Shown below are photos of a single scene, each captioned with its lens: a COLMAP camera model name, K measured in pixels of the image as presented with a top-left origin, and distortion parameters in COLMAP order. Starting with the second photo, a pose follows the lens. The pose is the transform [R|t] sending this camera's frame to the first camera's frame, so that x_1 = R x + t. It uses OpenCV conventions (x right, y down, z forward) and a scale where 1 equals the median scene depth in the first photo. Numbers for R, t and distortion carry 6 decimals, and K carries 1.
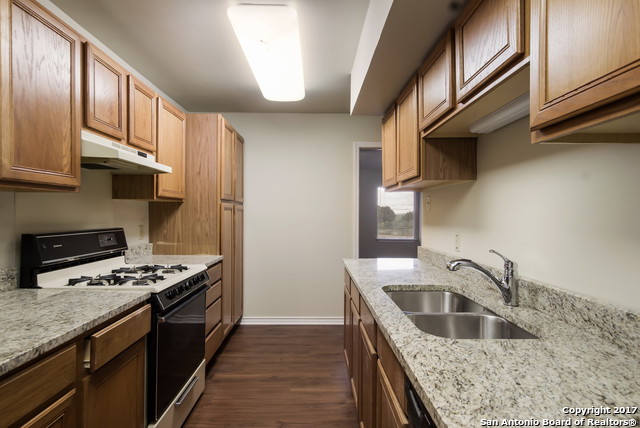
lens RADIAL K [[336.7, 0, 318.5], [0, 336.7, 213.0], [0, 0, 1]] dist [-0.002847, 0.000340]
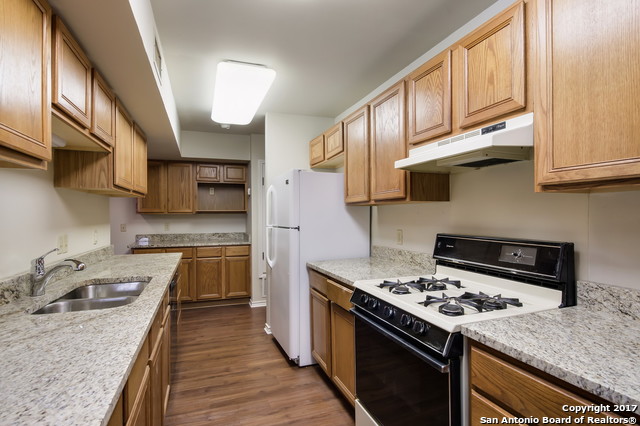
lens RADIAL K [[336.7, 0, 318.5], [0, 336.7, 212.0], [0, 0, 1]] dist [-0.002847, 0.000340]
pose [[-0.947726, -0.001683, -0.319082, 0.007628], [0.002429, 0.999919, -0.012489, -0.004427], [0.319077, -0.012611, -0.947645, 1.883255]]
